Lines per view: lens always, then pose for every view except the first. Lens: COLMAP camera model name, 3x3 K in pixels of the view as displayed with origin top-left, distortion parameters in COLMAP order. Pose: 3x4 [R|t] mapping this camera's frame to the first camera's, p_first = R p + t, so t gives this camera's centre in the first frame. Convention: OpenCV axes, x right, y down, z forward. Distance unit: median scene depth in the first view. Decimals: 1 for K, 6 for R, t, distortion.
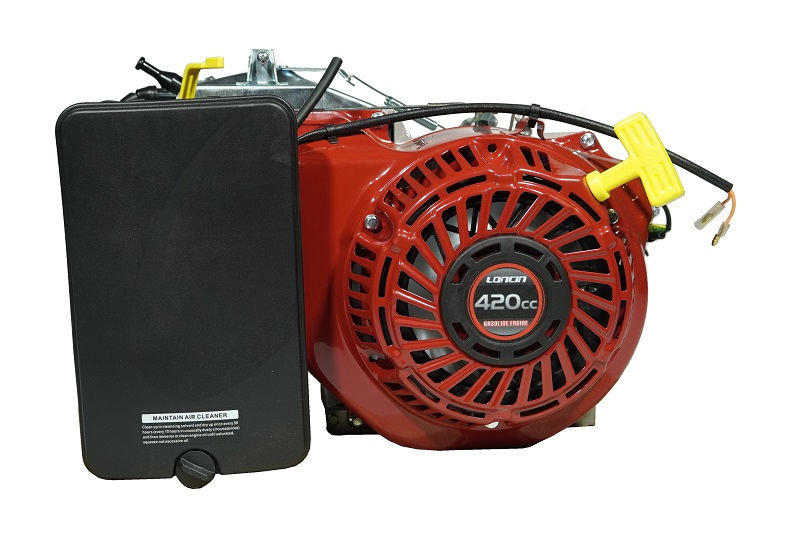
lens RADIAL K [[641.4, 0, 400.0], [0, 641.4, 278.5], [0, 0, 1]] dist [0.002944, 0.001168]
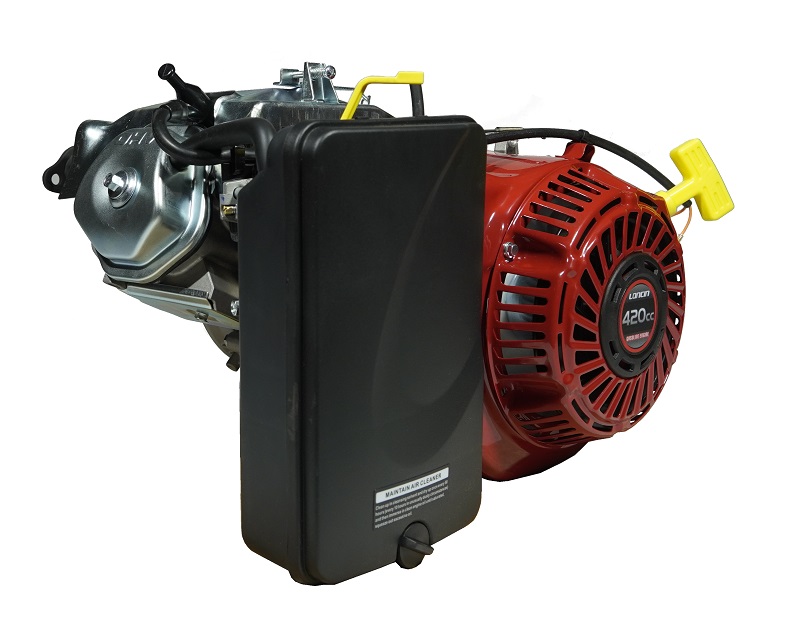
lens RADIAL K [[690.5, 0, 400.0], [0, 690.5, 318.0], [0, 0, 1]] dist [-0.004320, -0.002122]
pose [[0.884583, -0.109207, 0.453418, -0.709841], [0.109984, 0.993625, 0.024747, -0.032431], [-0.453230, 0.027978, 0.890955, 0.164698]]
